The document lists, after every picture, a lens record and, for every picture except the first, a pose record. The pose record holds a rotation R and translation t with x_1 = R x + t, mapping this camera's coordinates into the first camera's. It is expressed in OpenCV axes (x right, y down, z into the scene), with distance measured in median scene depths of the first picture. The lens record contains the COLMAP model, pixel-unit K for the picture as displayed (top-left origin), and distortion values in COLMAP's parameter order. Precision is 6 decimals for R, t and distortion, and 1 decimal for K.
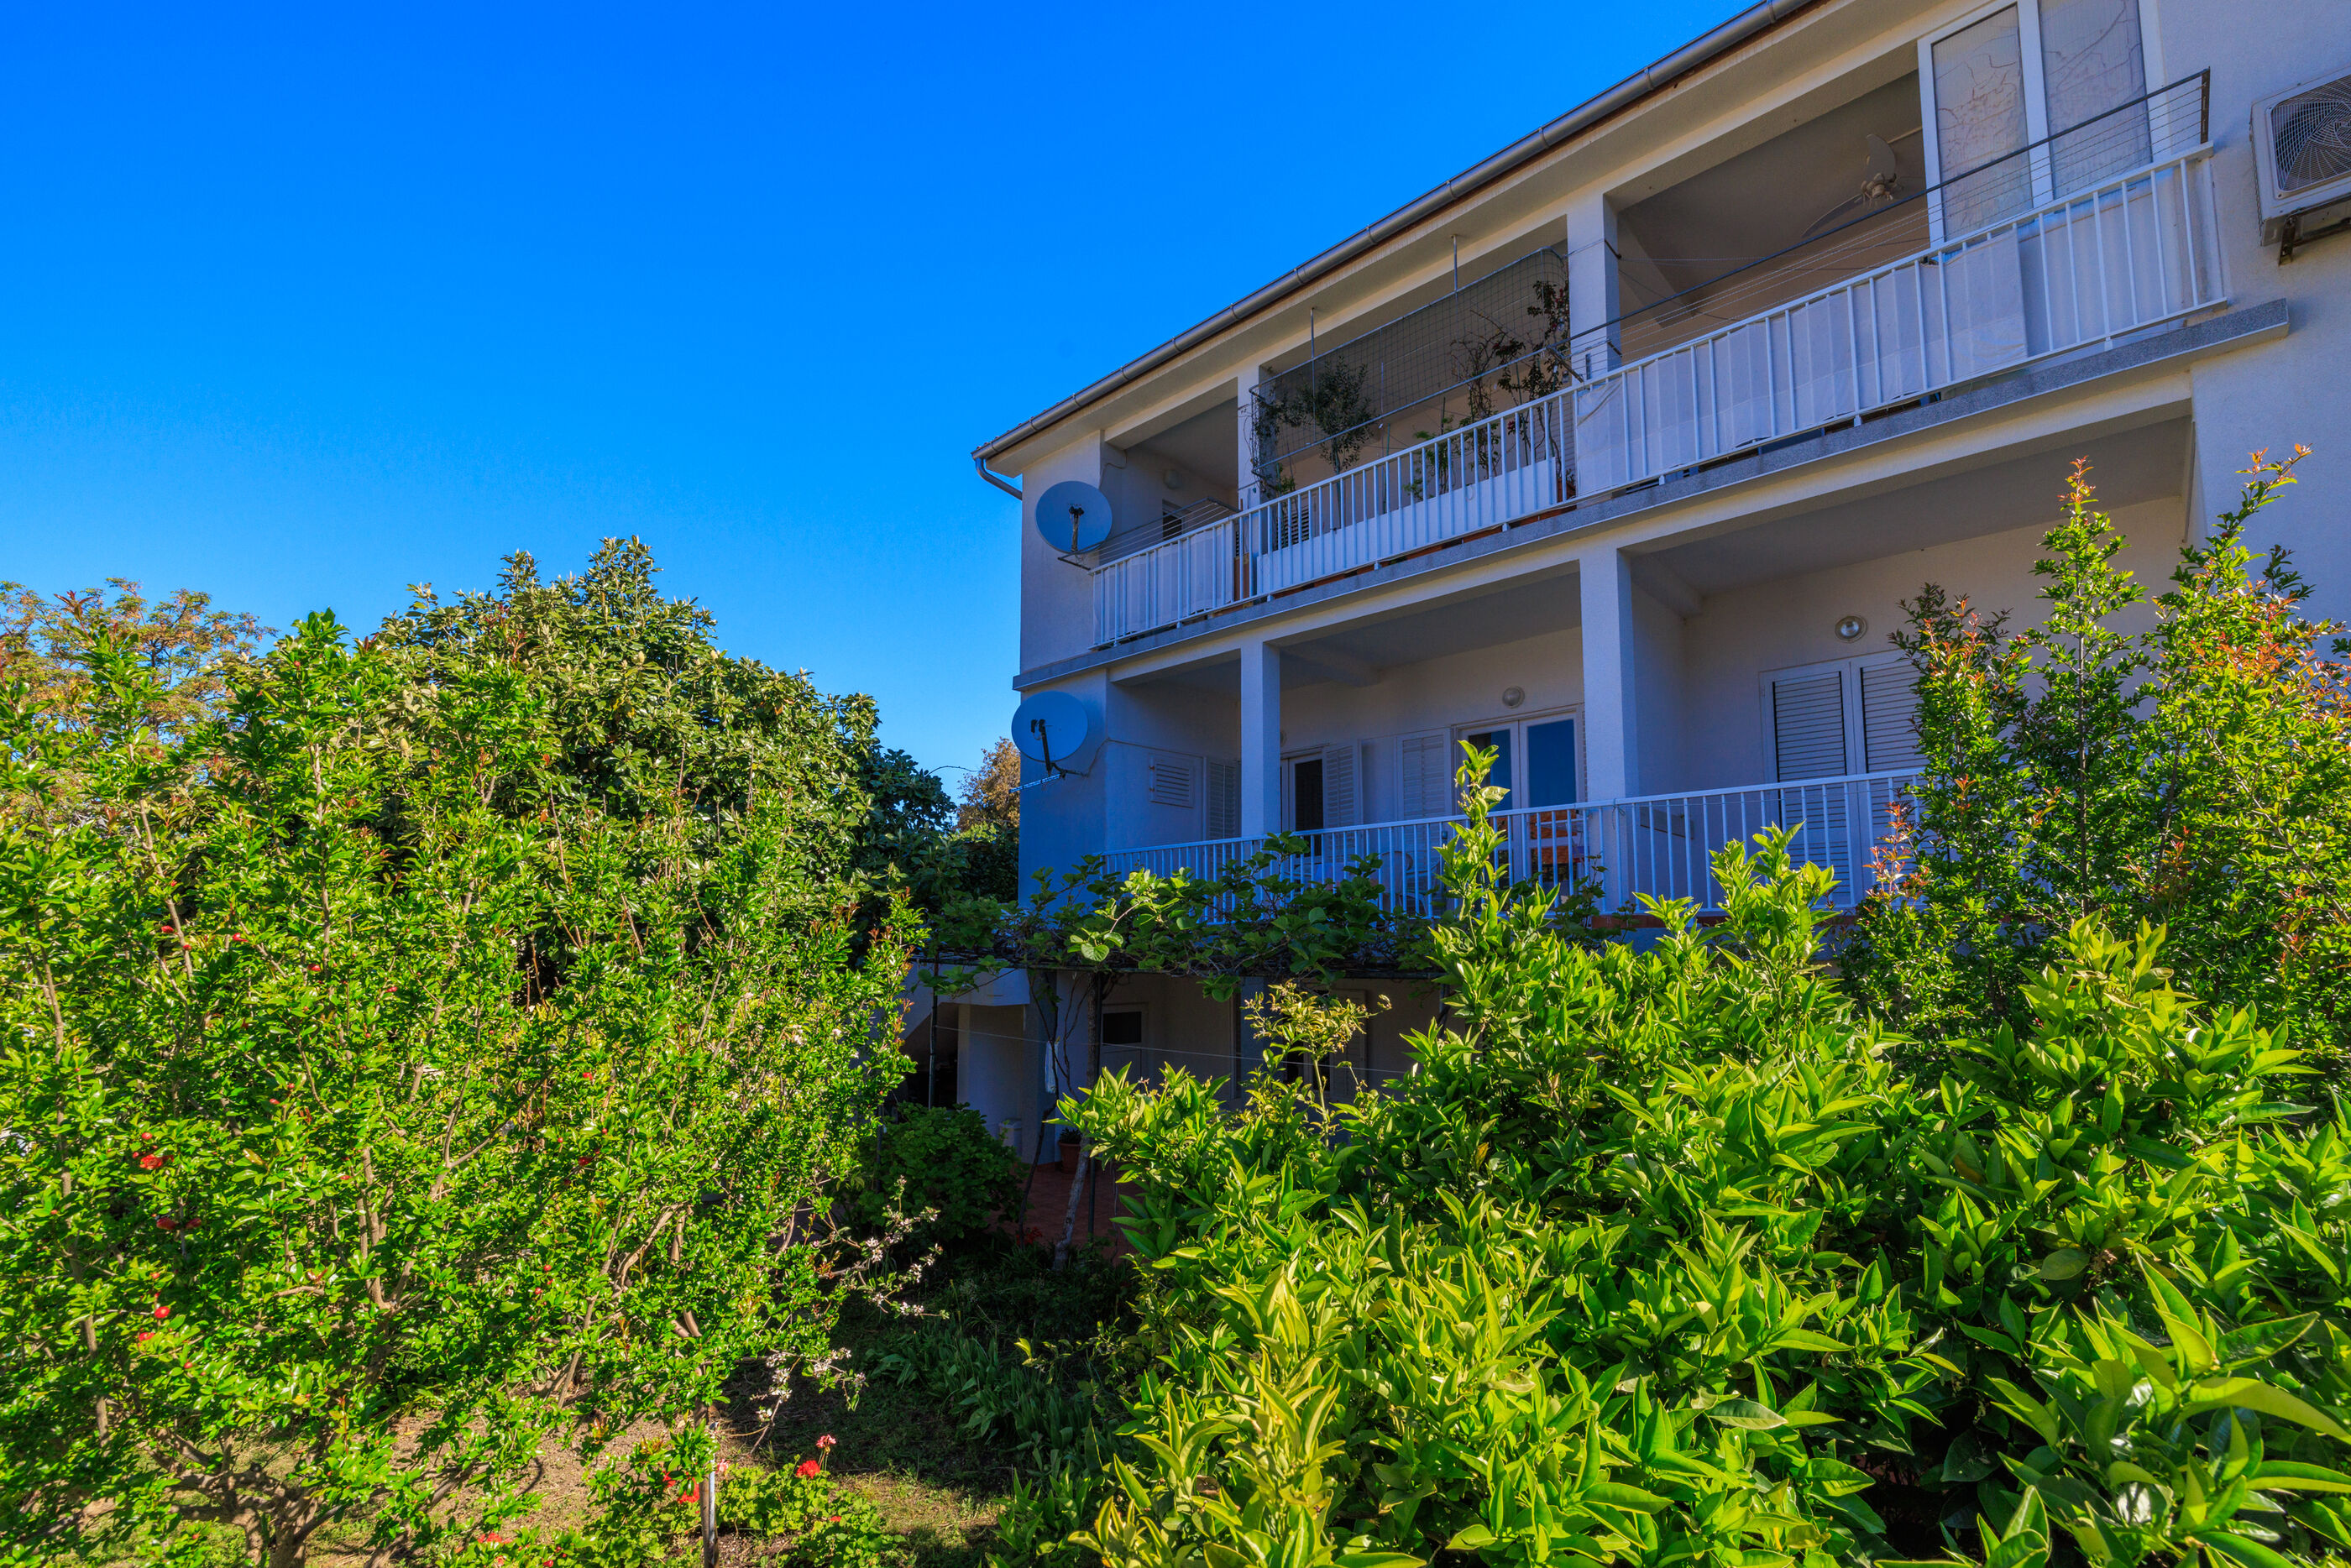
lens RADIAL K [[1055.5, 0, 1170.3], [0, 1055.5, 849.9], [0, 0, 1]] dist [0.003489, 0.000629]
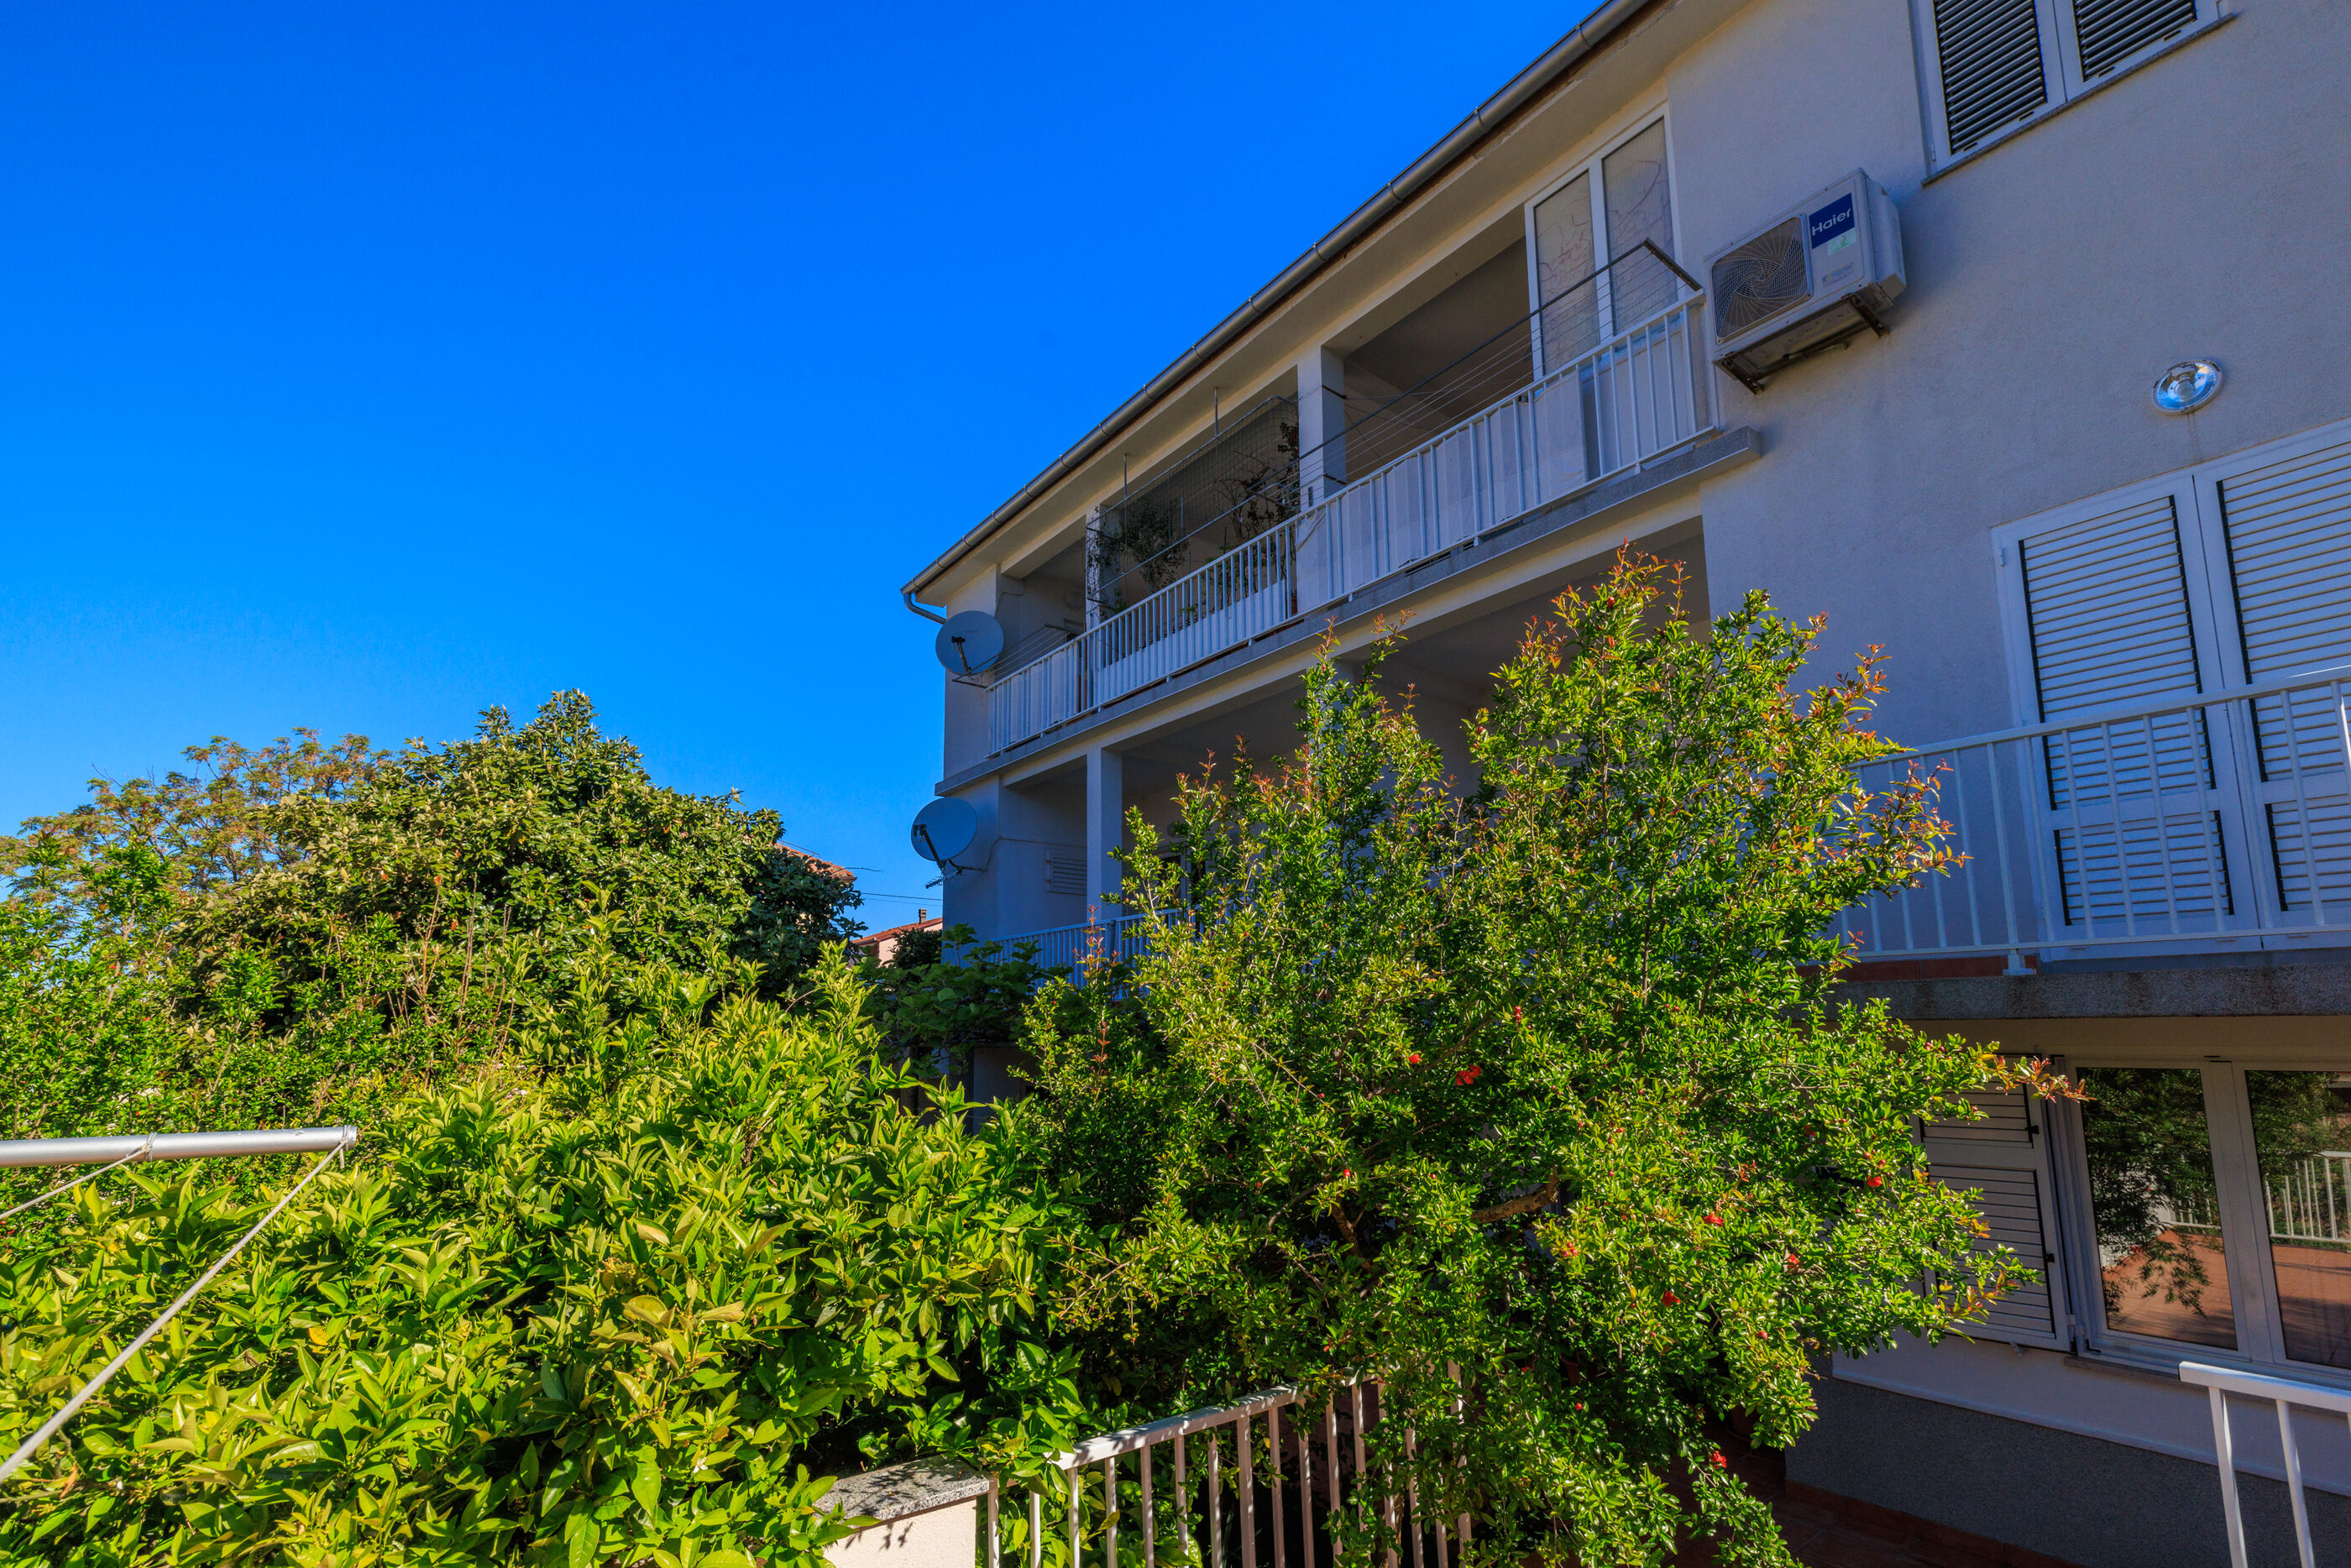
lens RADIAL K [[1055.5, 0, 1170.3], [0, 1055.5, 849.9], [0, 0, 1]] dist [0.003489, 0.000629]
pose [[0.988716, -0.035768, -0.145471, 0.361543], [0.025441, 0.997062, -0.072248, -0.009181], [0.147628, 0.067732, 0.986721, -0.087049]]
